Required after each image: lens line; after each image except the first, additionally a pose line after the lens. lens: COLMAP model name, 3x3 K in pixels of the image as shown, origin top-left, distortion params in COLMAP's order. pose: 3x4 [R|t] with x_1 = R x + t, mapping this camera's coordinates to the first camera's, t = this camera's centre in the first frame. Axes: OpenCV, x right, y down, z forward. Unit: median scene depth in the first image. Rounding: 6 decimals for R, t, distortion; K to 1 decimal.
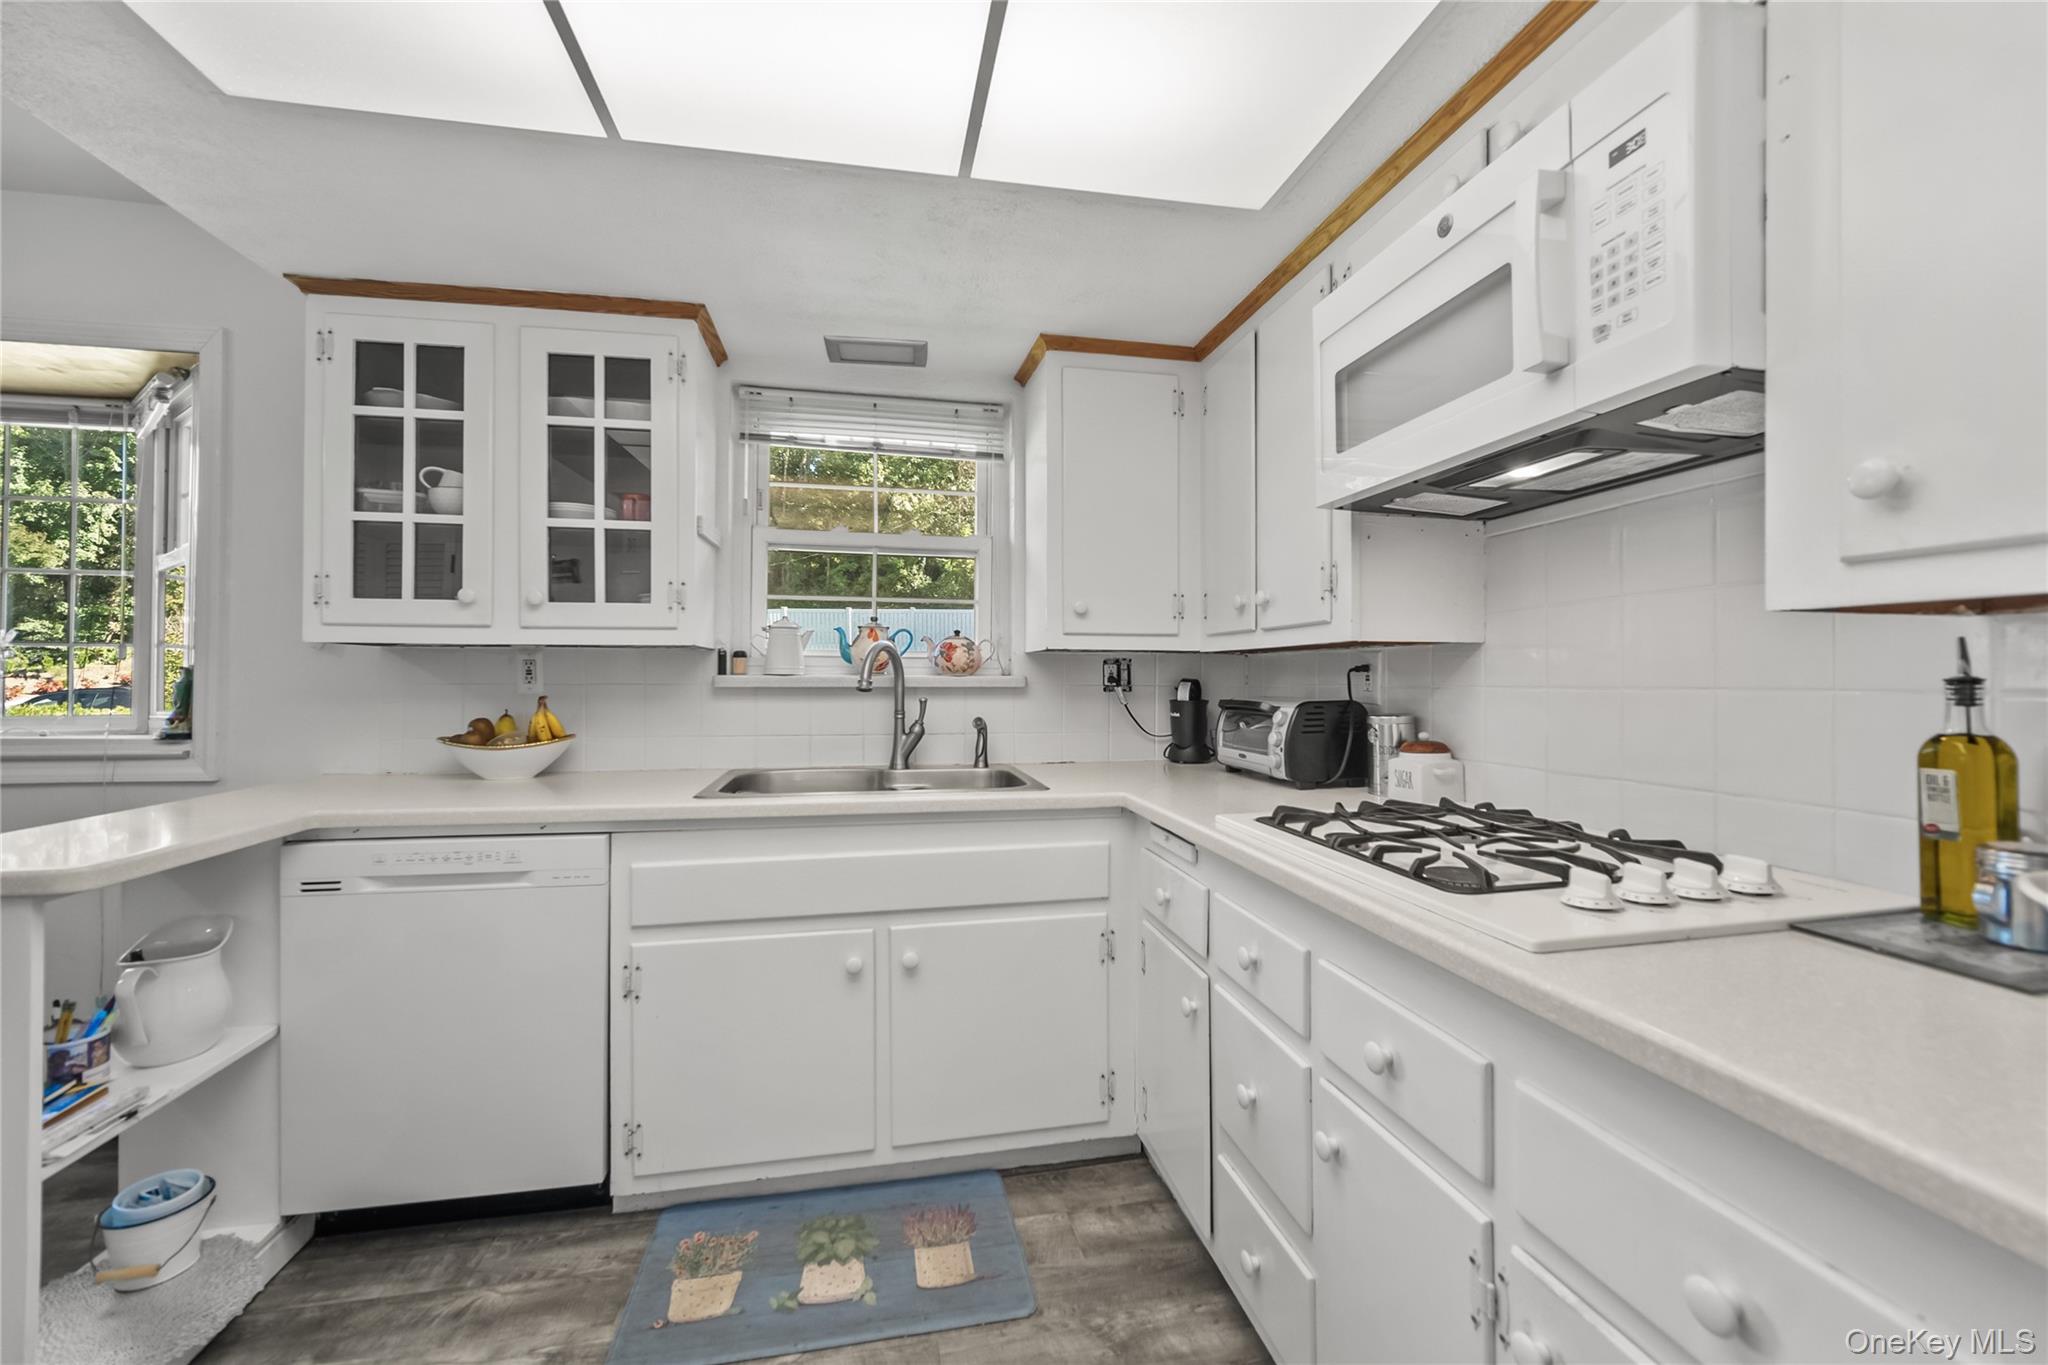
lens RADIAL K [[818.2, 0, 1017.0], [0, 818.2, 672.5], [0, 0, 1]] dist [0.000976, 0.000338]
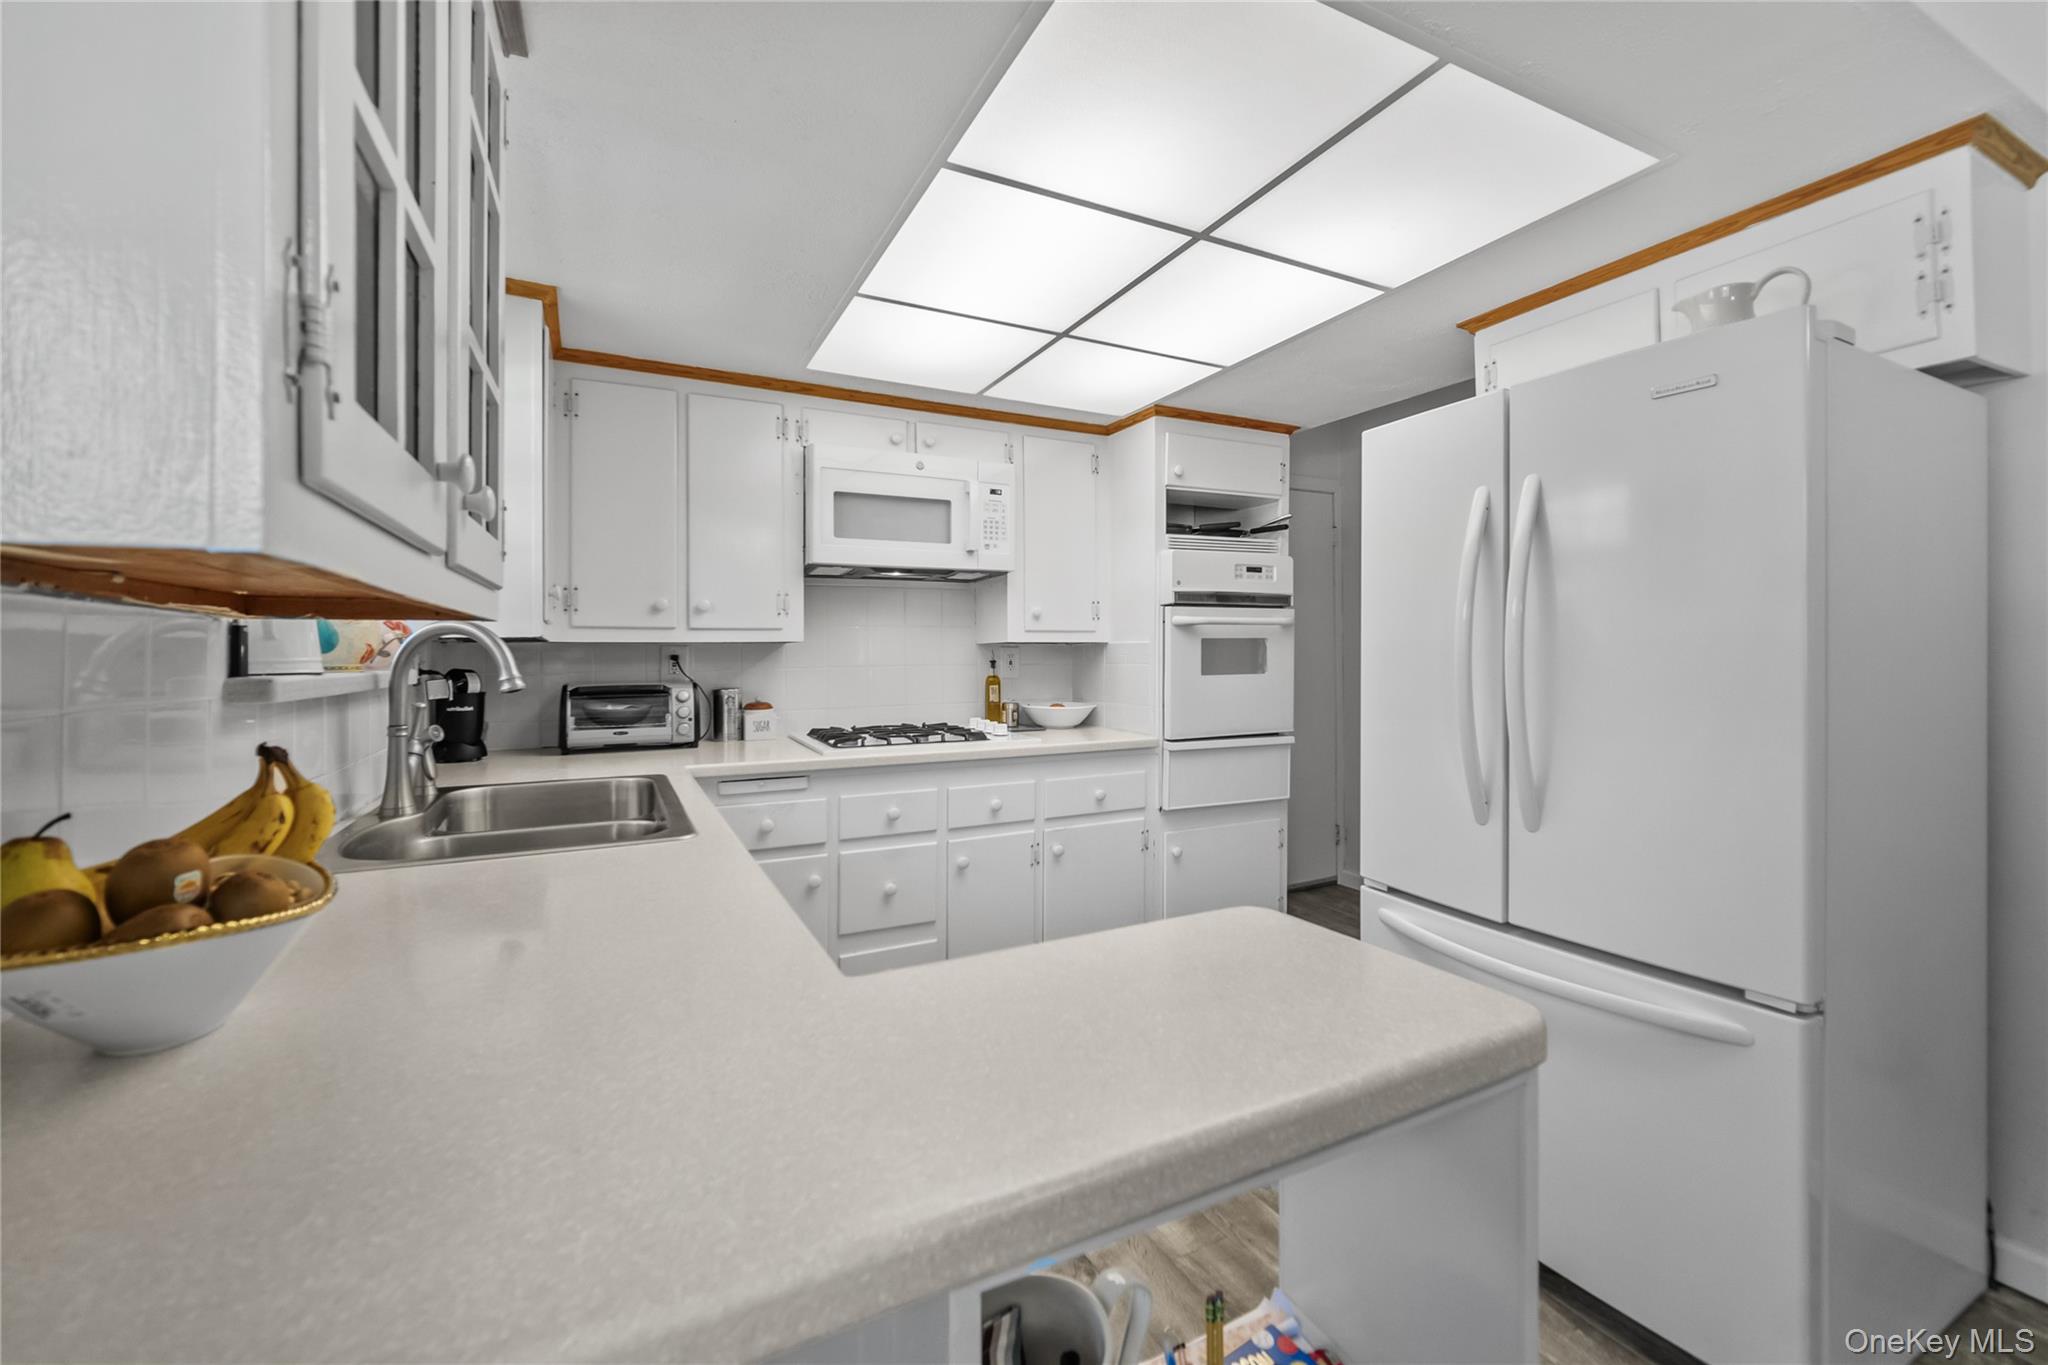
lens RADIAL K [[818.2, 0, 1025.9], [0, 818.2, 645.4], [0, 0, 1]] dist [0.000976, 0.000338]
pose [[-0.272384, 0.004547, 0.962178, -1.286338], [-0.004139, 0.999974, -0.005897, -0.021729], [-0.962180, -0.005588, -0.272358, 0.976581]]
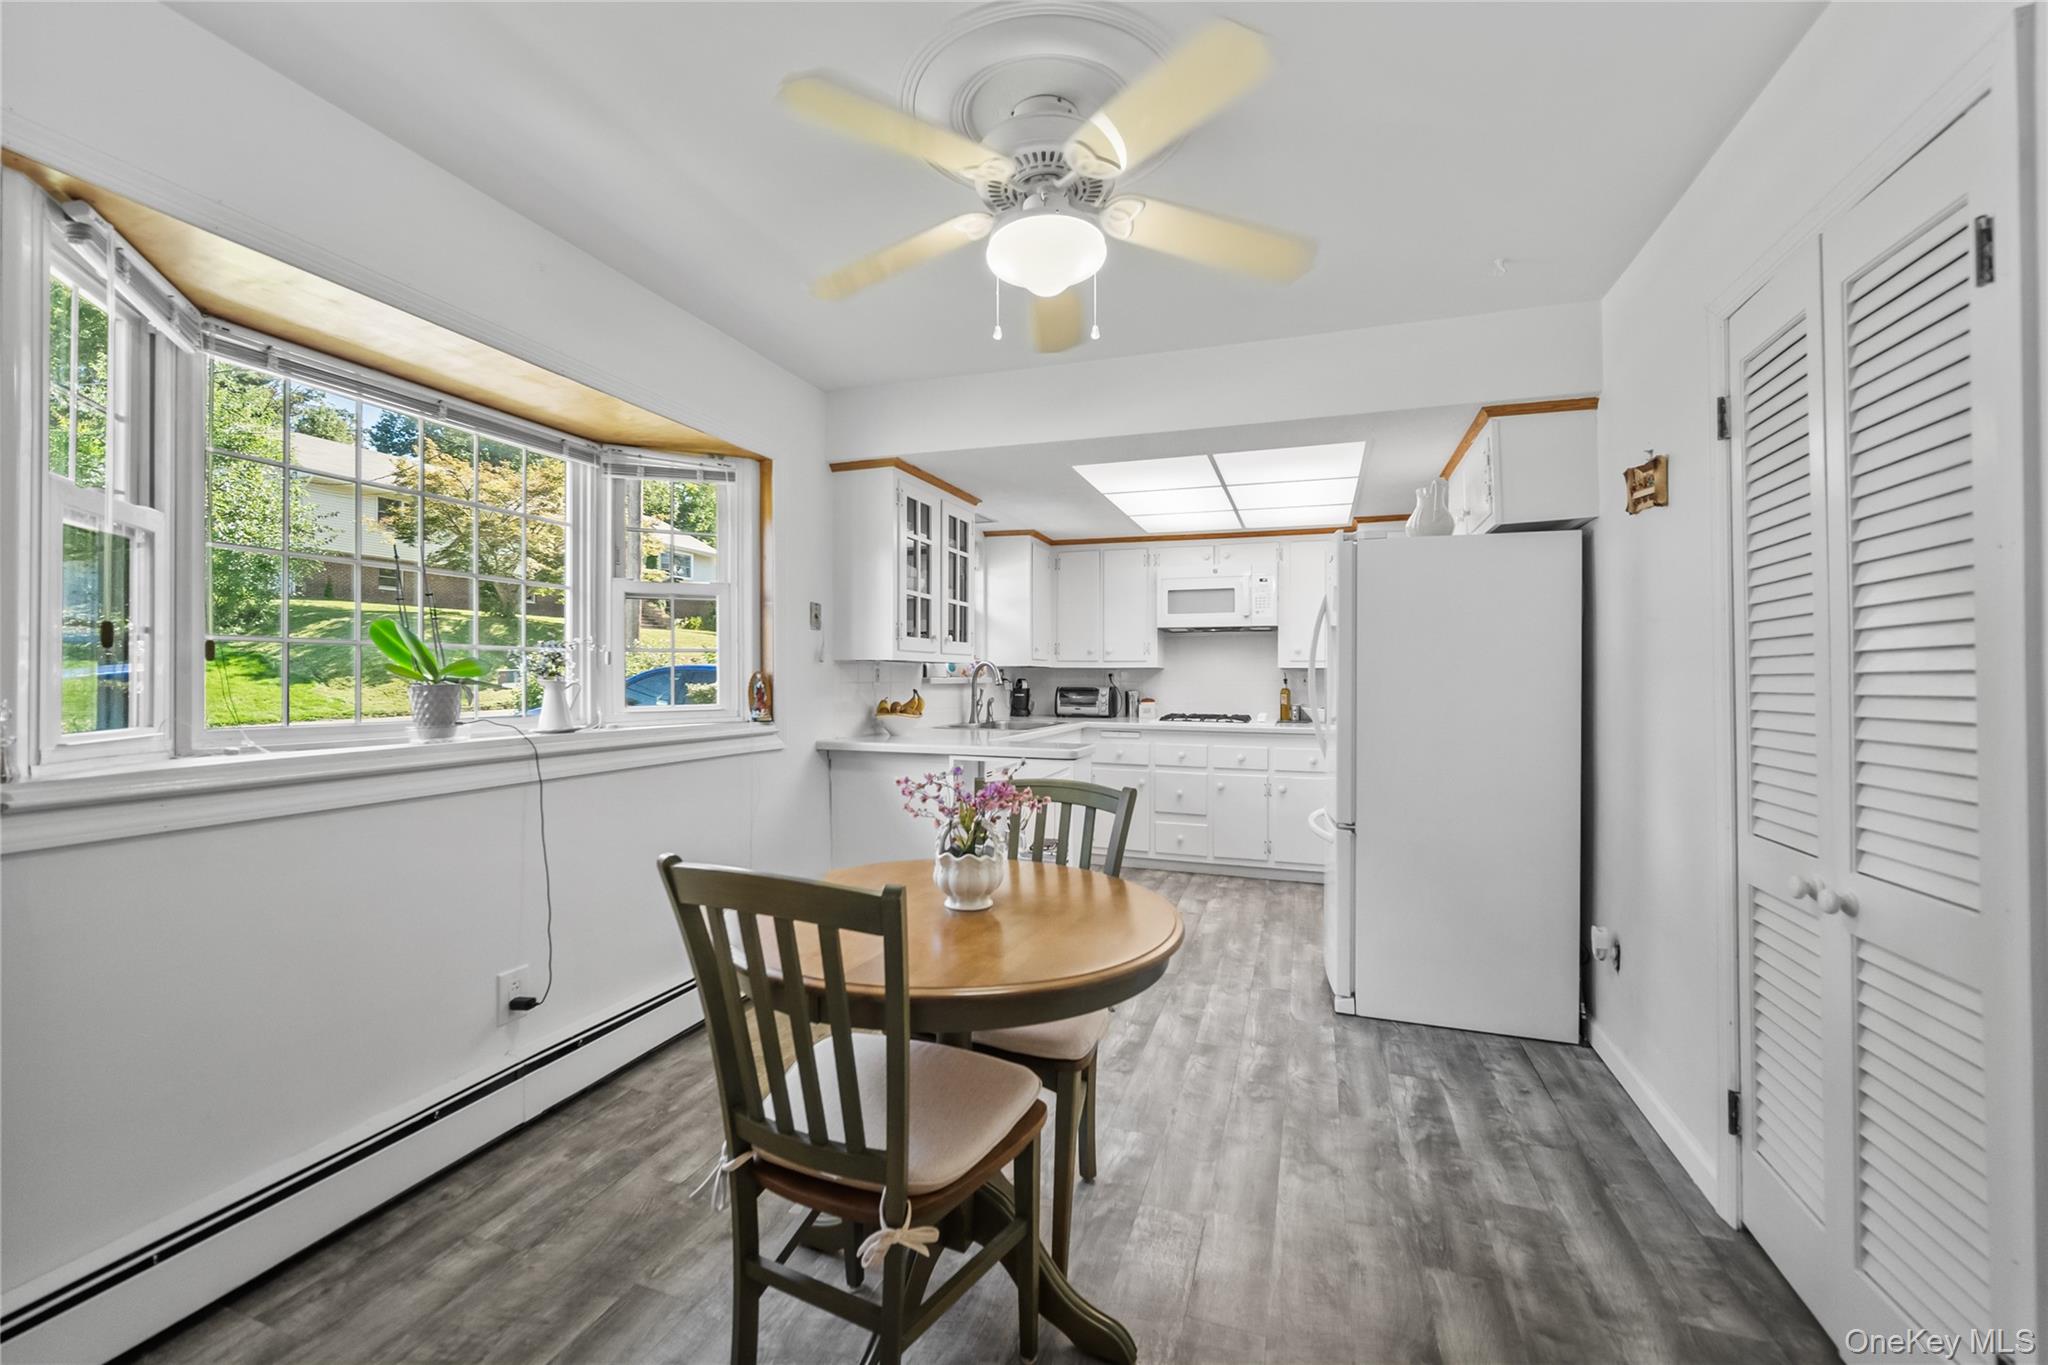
lens RADIAL K [[818.2, 0, 1029.2], [0, 818.2, 673.8], [0, 0, 1]] dist [0.000976, 0.000338]
pose [[0.491578, 0.001988, 0.870831, -2.613974], [-0.009315, 0.999952, 0.002975, -0.017410], [-0.870784, -0.009575, 0.491573, -0.163802]]
